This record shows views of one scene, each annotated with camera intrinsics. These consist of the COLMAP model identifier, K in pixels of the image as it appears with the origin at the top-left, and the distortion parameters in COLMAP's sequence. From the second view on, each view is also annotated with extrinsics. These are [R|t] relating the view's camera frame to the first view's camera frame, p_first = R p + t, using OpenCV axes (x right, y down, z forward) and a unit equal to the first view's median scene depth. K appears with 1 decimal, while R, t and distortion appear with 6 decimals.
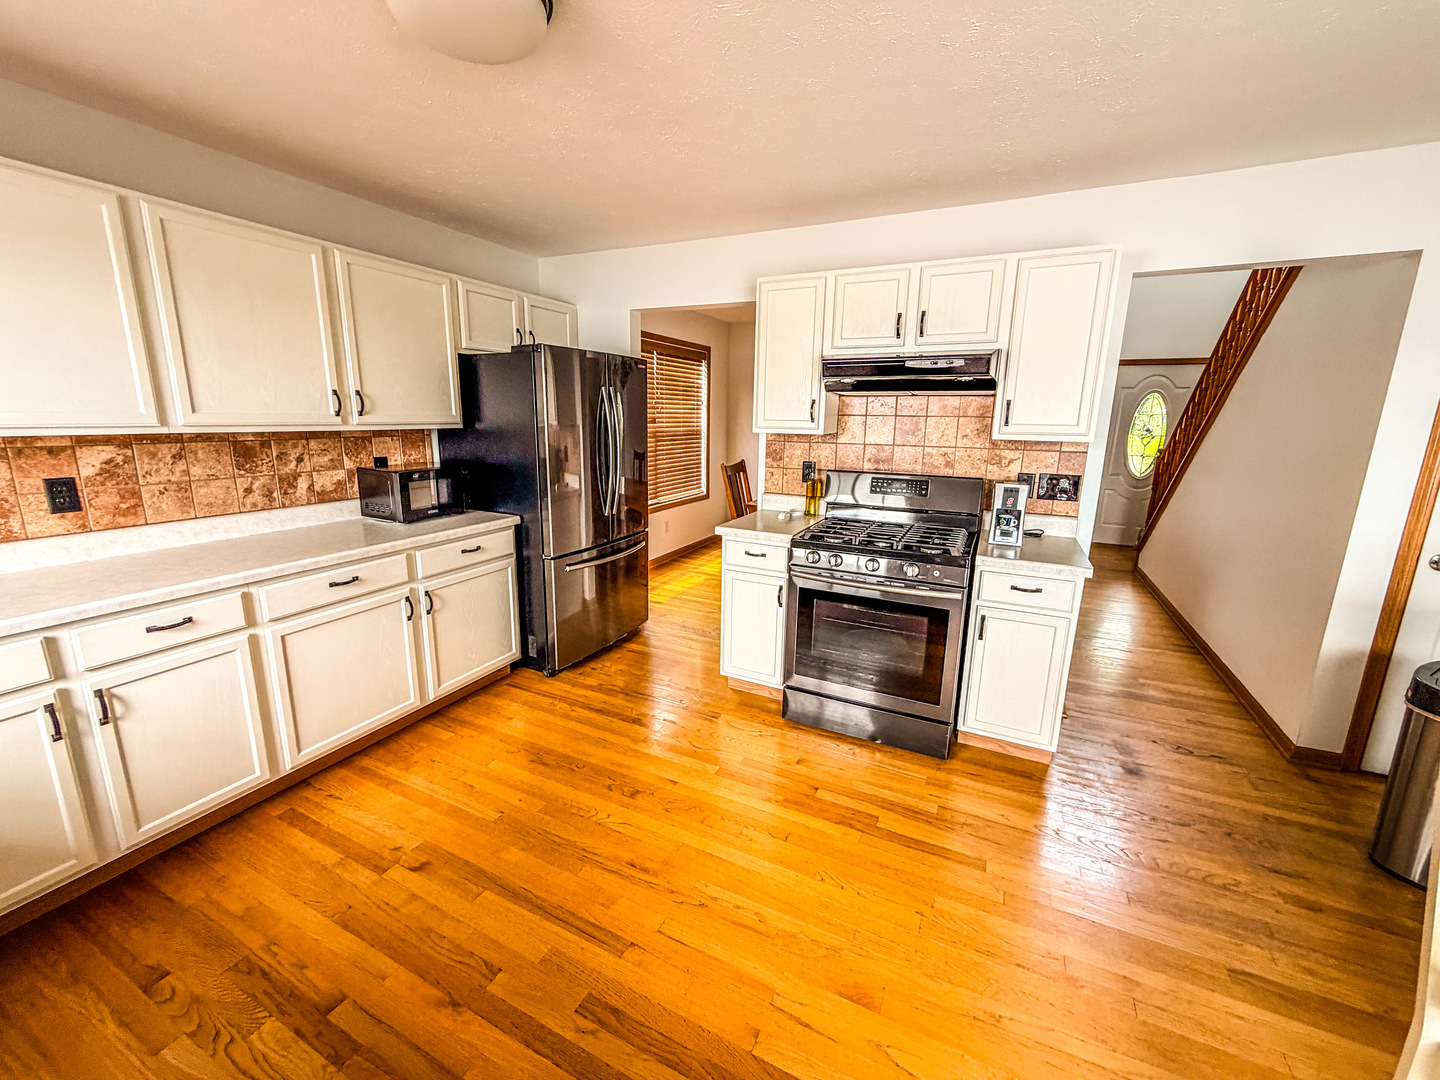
lens RADIAL K [[580.3, 0, 707.3], [0, 580.3, 540.4], [0, 0, 1]] dist [0.000004, 0.000627]
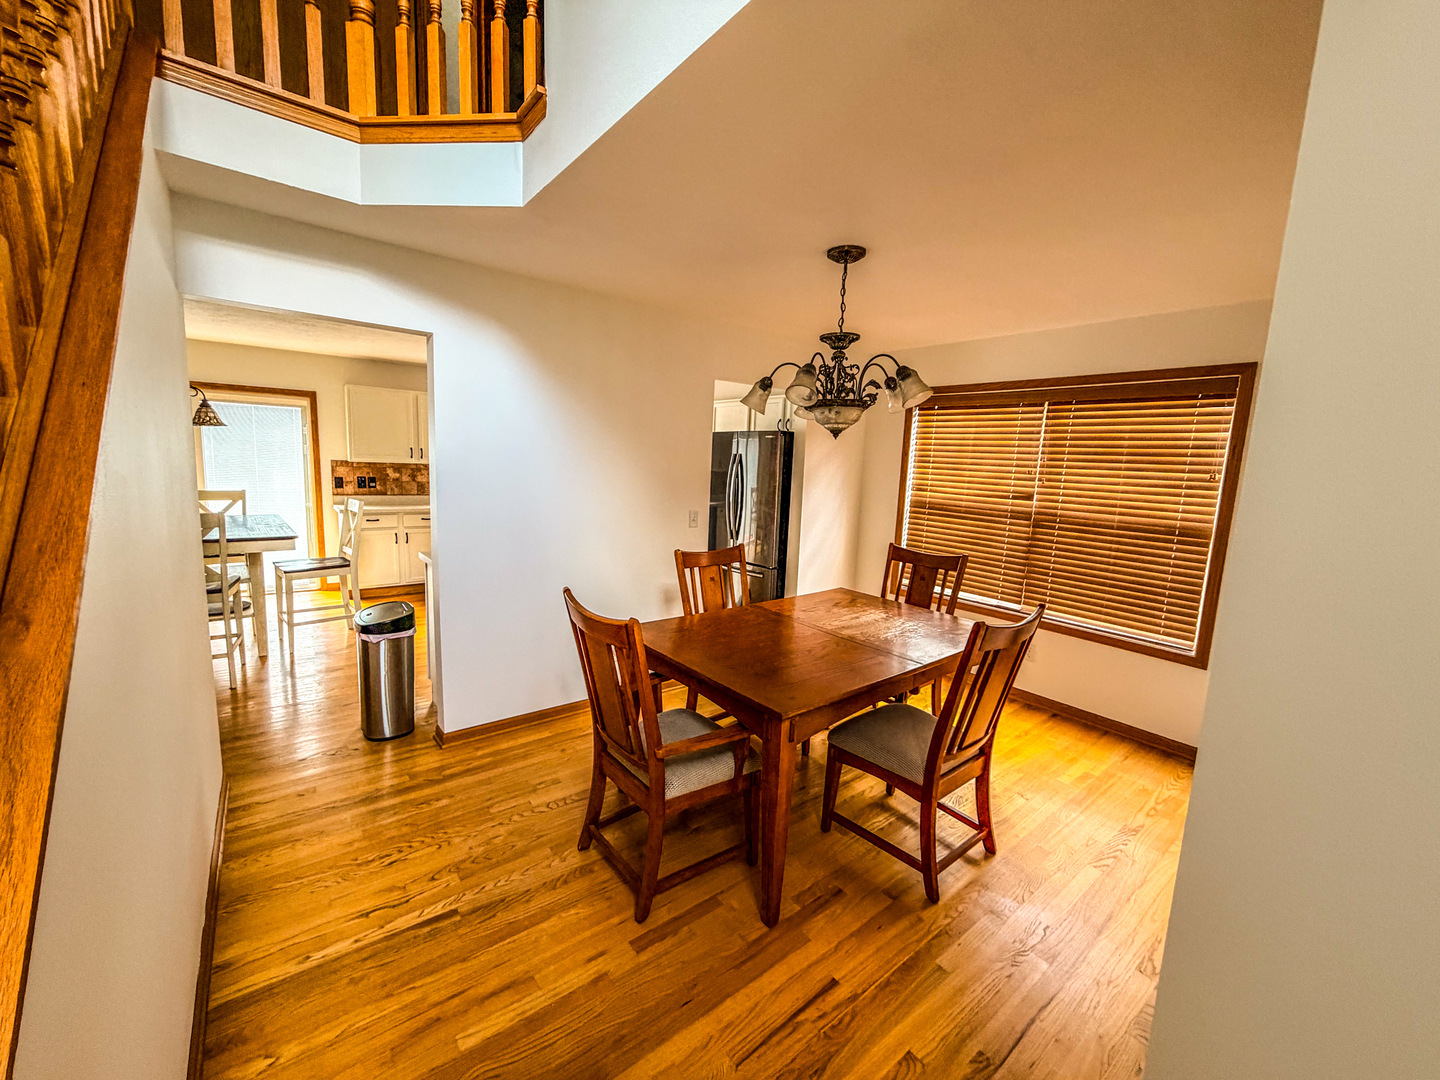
lens RADIAL K [[580.3, 0, 713.0], [0, 580.3, 536.4], [0, 0, 1]] dist [0.000004, 0.000627]
pose [[-0.426356, 0.090782, -0.899988, 1.677667], [-0.240442, 0.947783, 0.209509, -0.498624], [0.872014, 0.305721, -0.382265, 2.189387]]
